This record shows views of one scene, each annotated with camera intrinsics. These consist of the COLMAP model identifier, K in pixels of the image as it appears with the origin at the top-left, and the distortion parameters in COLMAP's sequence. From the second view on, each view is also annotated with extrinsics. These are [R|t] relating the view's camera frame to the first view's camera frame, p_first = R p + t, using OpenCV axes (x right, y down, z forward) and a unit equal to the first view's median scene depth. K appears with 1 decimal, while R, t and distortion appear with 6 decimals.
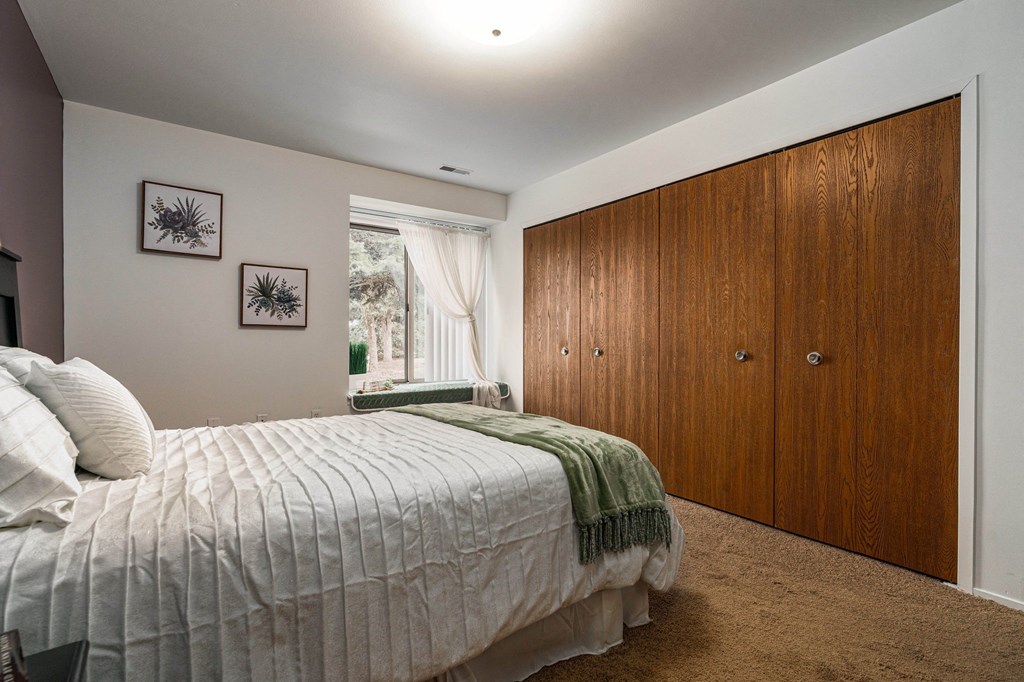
lens RADIAL K [[471.7, 0, 513.8], [0, 471.7, 340.6], [0, 0, 1]] dist [-0.010030, 0.003632]
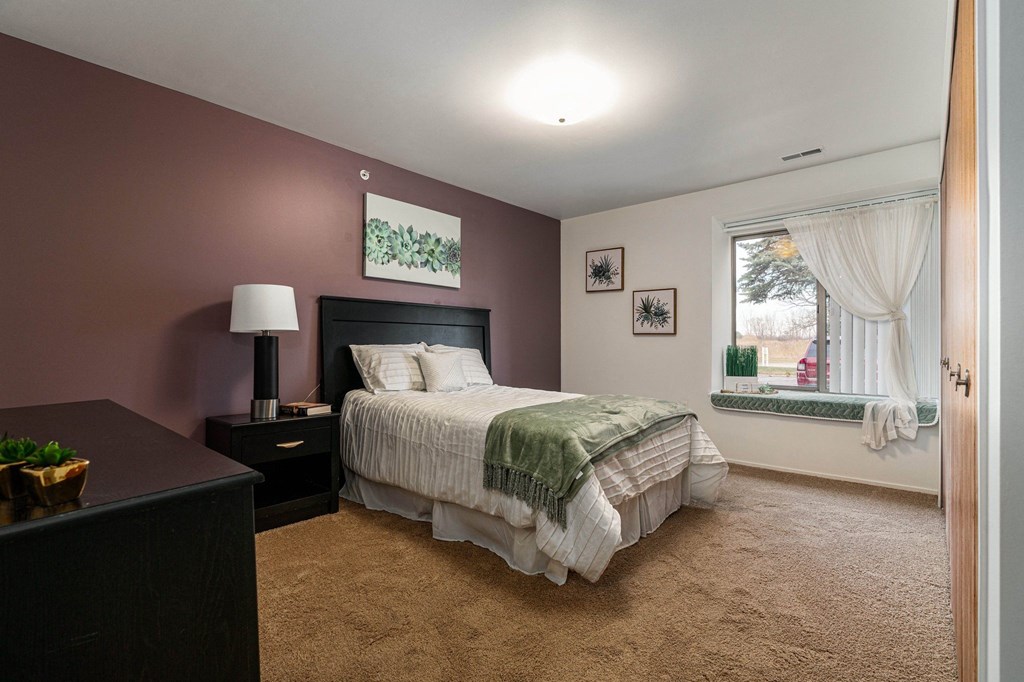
lens RADIAL K [[471.7, 0, 515.0], [0, 471.7, 341.7], [0, 0, 1]] dist [-0.010030, 0.003632]
pose [[0.207719, -0.004062, -0.978180, 0.755334], [-0.002921, 0.999984, -0.004772, -0.001072], [0.978184, 0.003849, 0.207704, 0.341206]]
